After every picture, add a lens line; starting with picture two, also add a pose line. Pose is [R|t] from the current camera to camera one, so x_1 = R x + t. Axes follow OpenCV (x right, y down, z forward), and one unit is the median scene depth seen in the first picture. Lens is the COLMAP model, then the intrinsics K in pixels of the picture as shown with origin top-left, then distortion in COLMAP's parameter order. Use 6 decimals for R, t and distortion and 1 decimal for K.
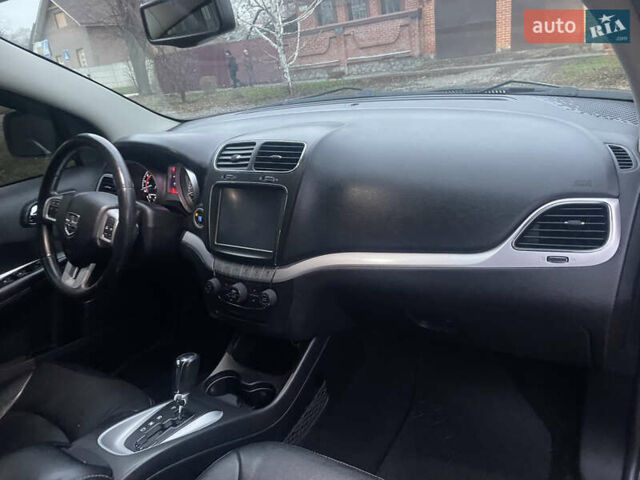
lens RADIAL K [[492.4, 0, 321.1], [0, 492.4, 238.0], [0, 0, 1]] dist [0.027291, -0.008971]
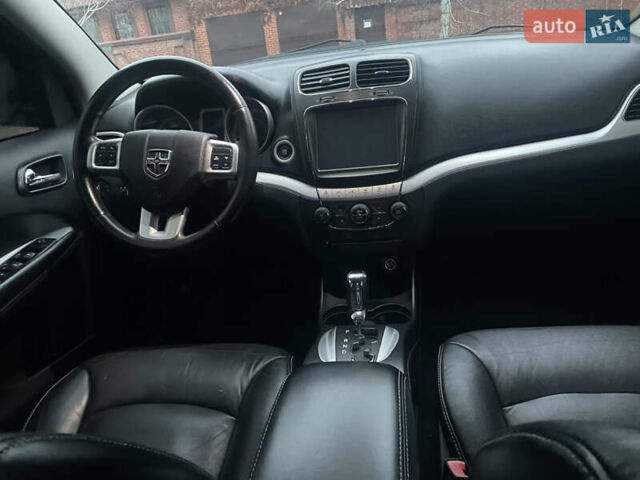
lens RADIAL K [[479.4, 0, 322.8], [0, 479.4, 233.6], [0, 0, 1]] dist [0.063532, -0.078839]
pose [[0.899675, -0.135523, 0.414993, -0.560618], [0.154731, 0.987873, -0.012839, 0.133031], [-0.408220, 0.075763, 0.909734, 0.146608]]
